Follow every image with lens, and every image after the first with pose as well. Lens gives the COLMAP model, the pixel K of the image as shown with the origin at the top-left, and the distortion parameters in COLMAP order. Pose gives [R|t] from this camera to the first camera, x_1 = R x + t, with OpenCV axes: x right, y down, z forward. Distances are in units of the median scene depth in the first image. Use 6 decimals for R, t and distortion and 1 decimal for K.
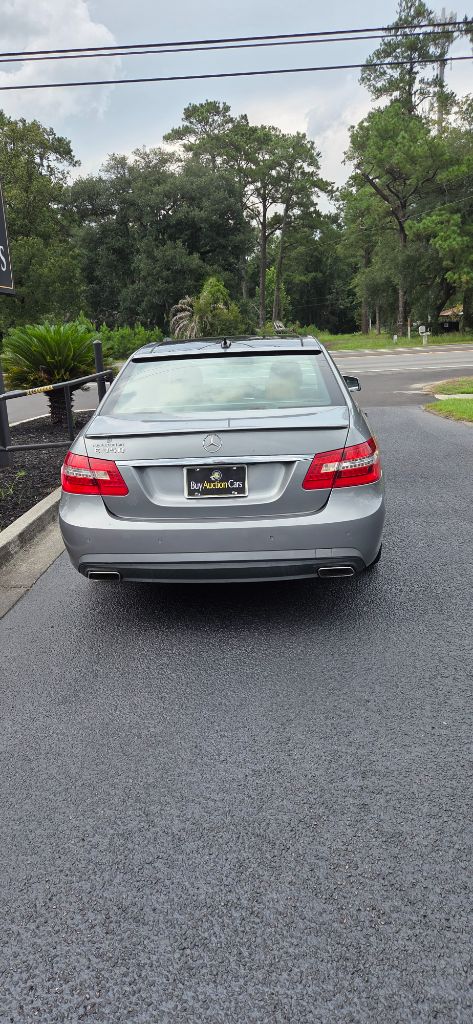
lens RADIAL K [[700.4, 0, 236.5], [0, 700.4, 512.0], [0, 0, 1]] dist [0.060768, -0.004632]
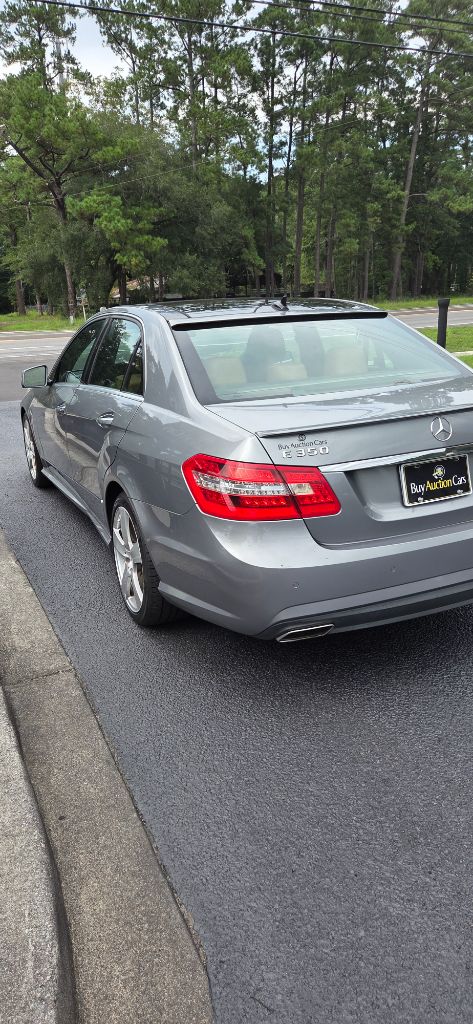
lens RADIAL K [[695.0, 0, 237.8], [0, 695.0, 509.8], [0, 0, 1]] dist [0.090988, -0.067248]
pose [[0.883938, -0.126605, 0.450139, -0.052545], [0.117442, 0.991902, 0.048358, -0.006825], [-0.452616, 0.010119, 0.891648, 0.039435]]
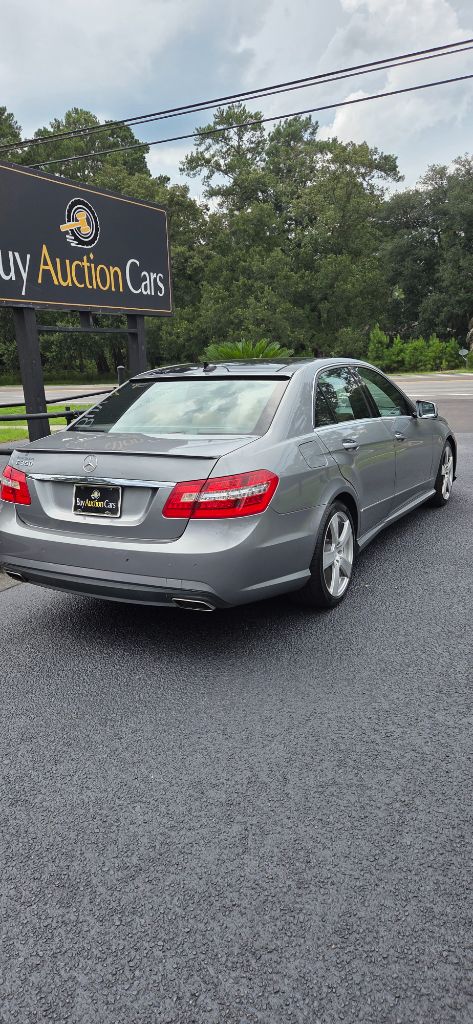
lens RADIAL K [[700.8, 0, 241.4], [0, 700.8, 506.6], [0, 0, 1]] dist [0.058353, -0.005326]
pose [[0.900877, 0.100926, -0.422178, 0.056792], [-0.109982, 0.993929, 0.002919, -0.005698], [0.419910, 0.043802, 0.906508, 0.013071]]
